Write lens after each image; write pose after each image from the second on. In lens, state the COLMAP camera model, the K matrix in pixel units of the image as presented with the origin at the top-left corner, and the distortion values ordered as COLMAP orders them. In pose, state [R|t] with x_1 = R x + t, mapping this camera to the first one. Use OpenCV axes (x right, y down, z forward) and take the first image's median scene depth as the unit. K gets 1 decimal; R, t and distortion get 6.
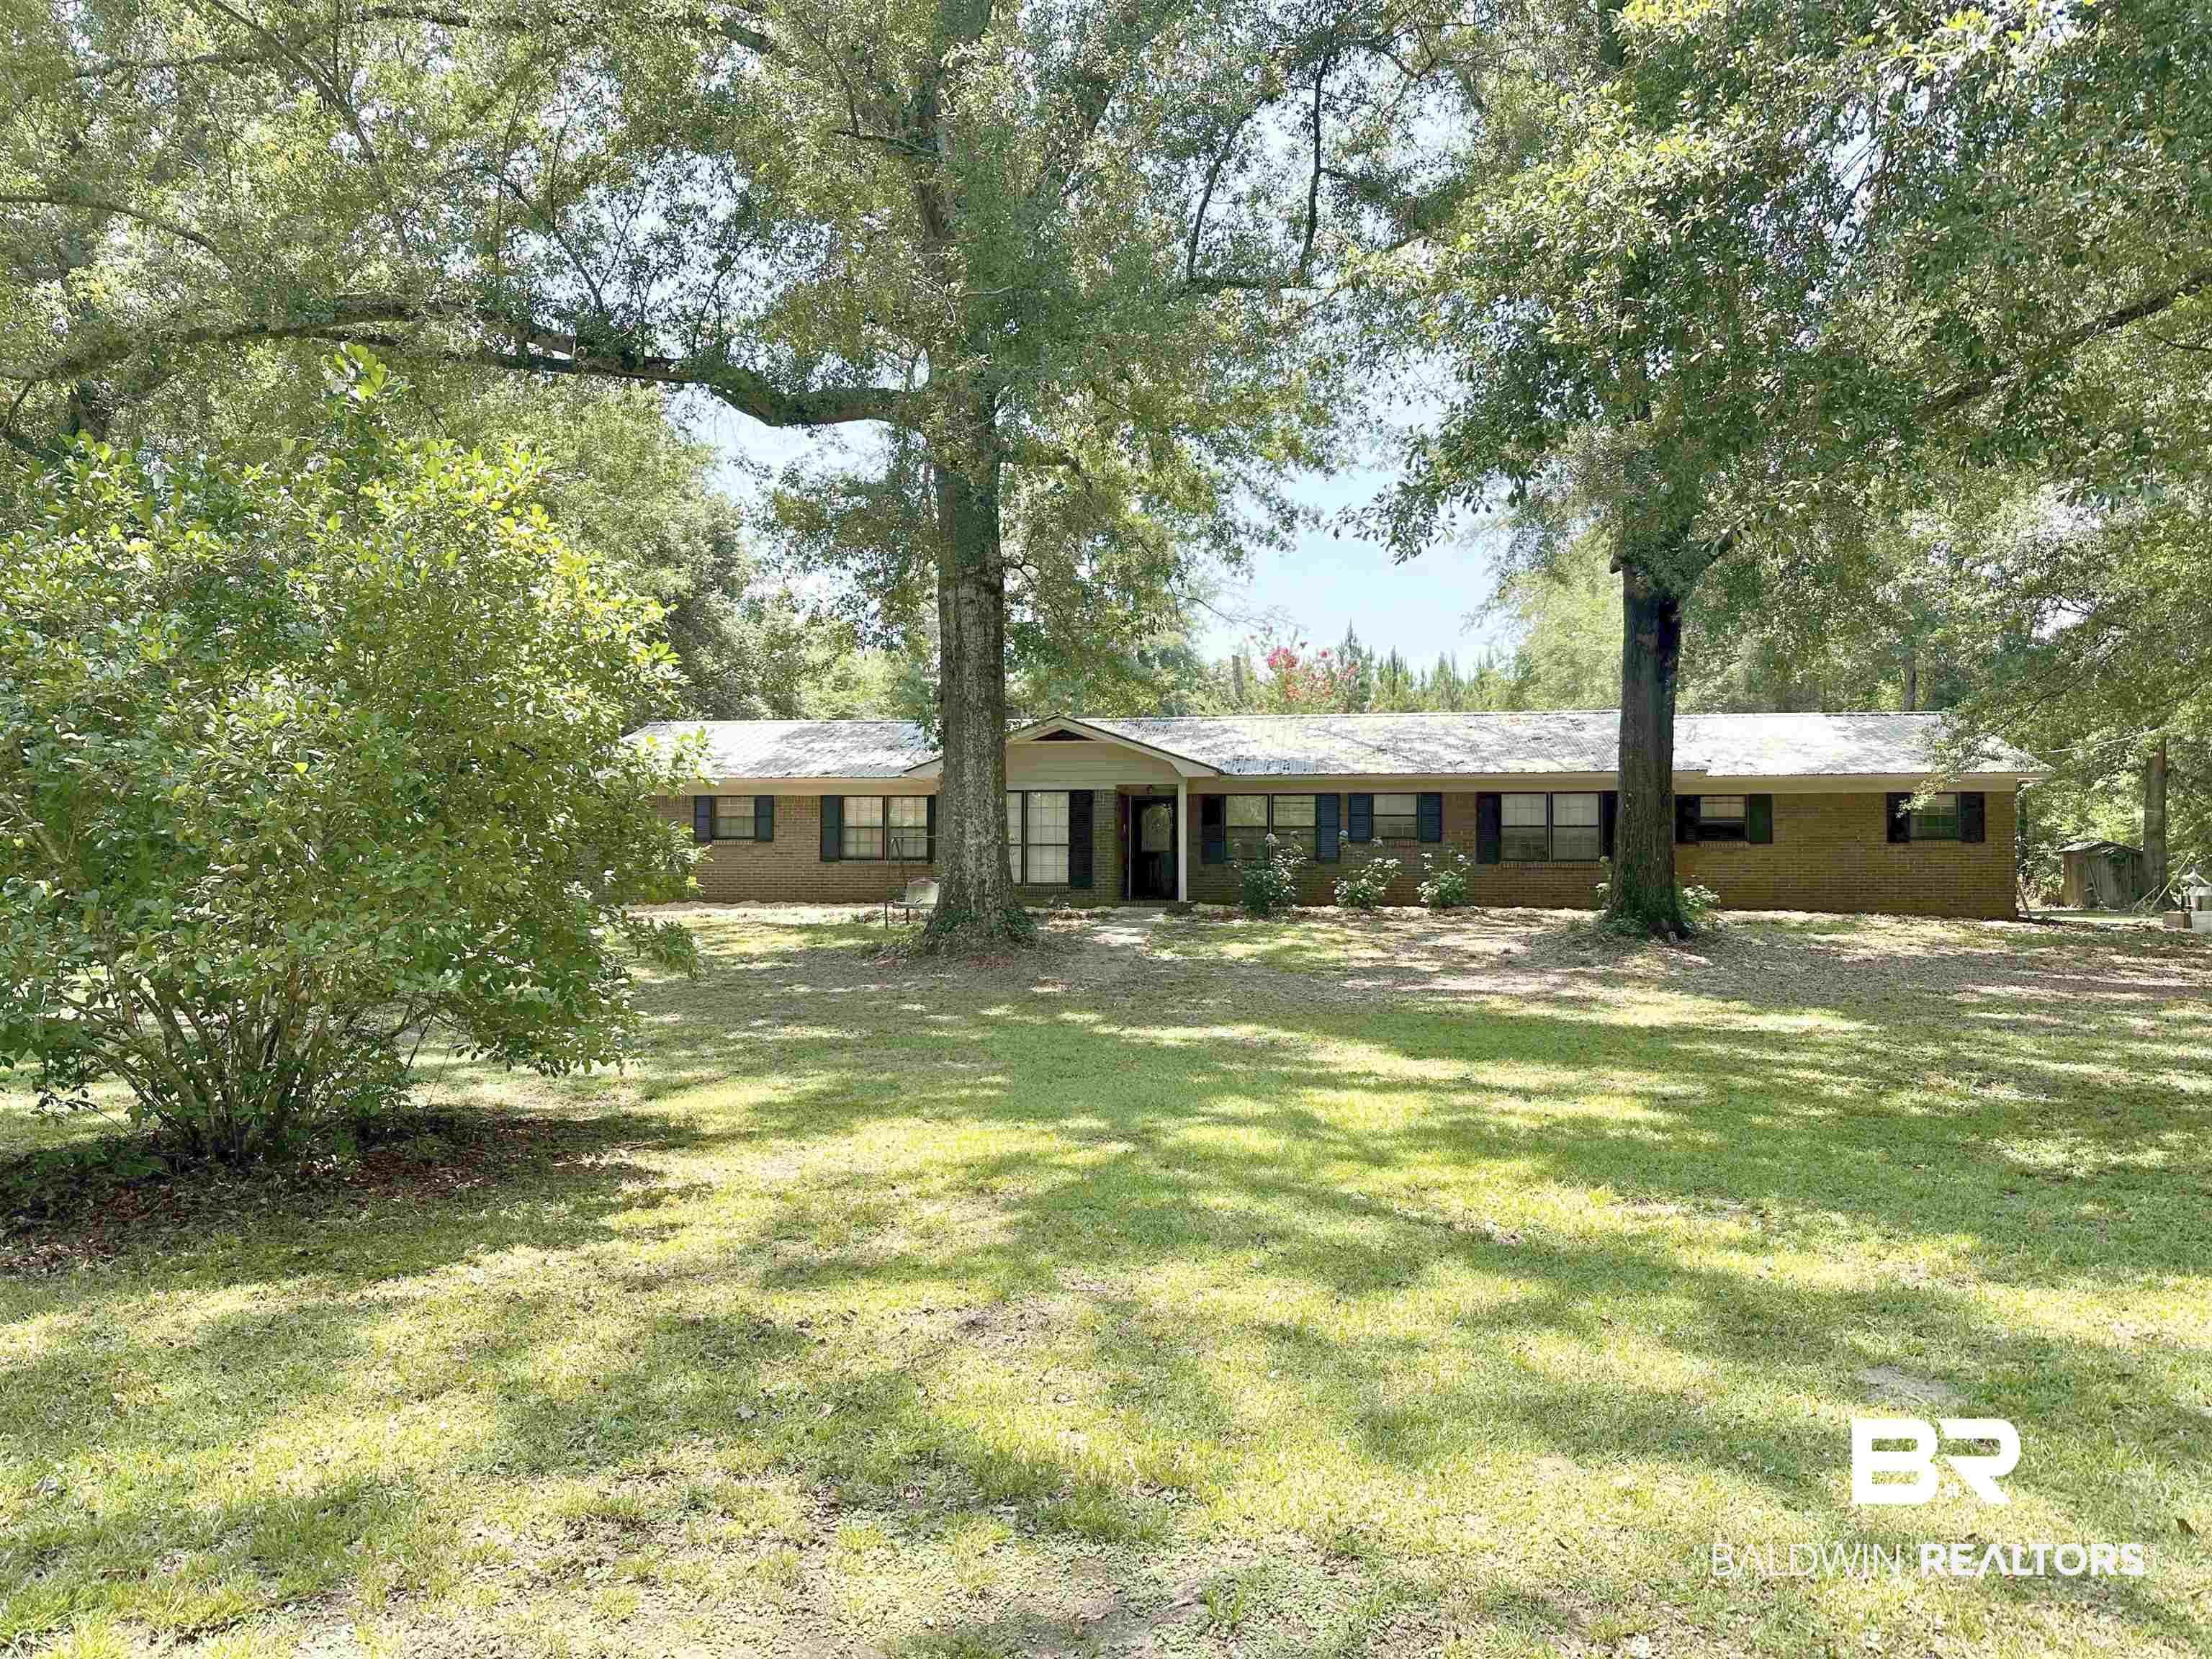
lens RADIAL K [[1562.1, 0, 1106.9], [0, 1562.1, 829.7], [0, 0, 1]] dist [0.078843, -0.098147]
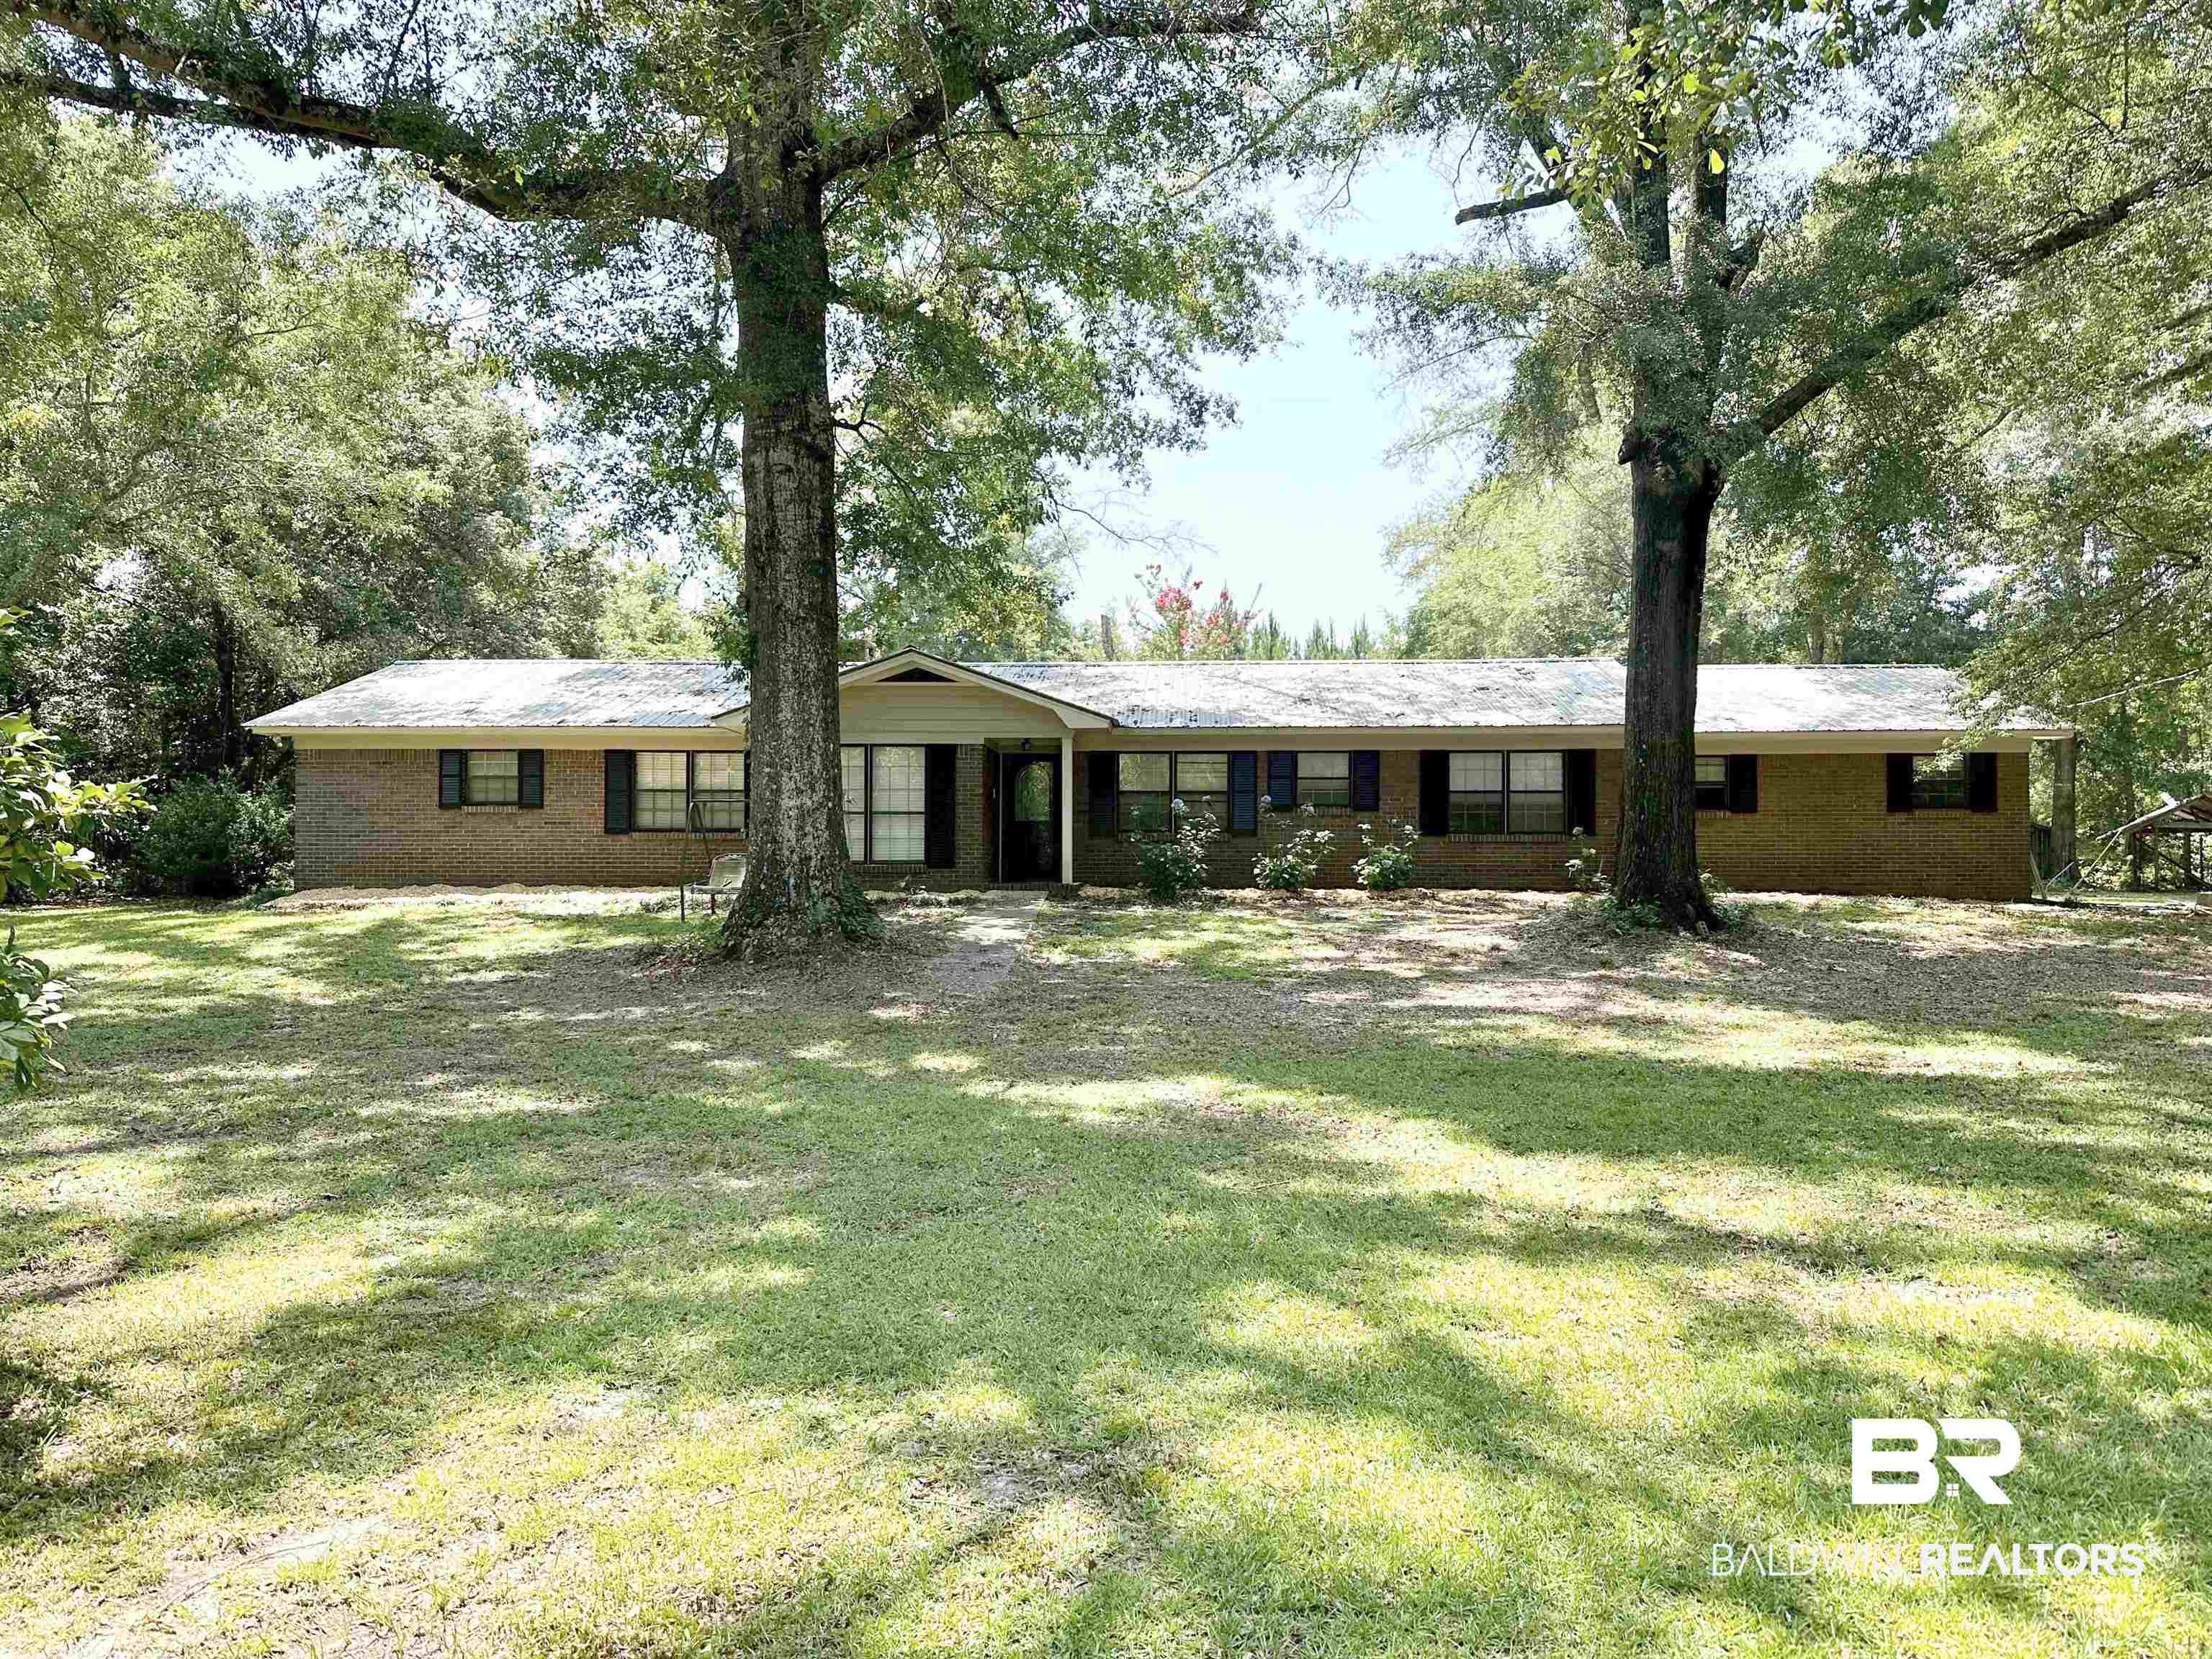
lens RADIAL K [[1562.1, 0, 1115.5], [0, 1562.1, 842.4], [0, 0, 1]] dist [0.078843, -0.098147]
pose [[0.995107, 0.000210, 0.098801, -0.006312], [-0.002343, 0.999767, 0.021474, 0.007574], [-0.098774, -0.021600, 0.994875, 0.201815]]
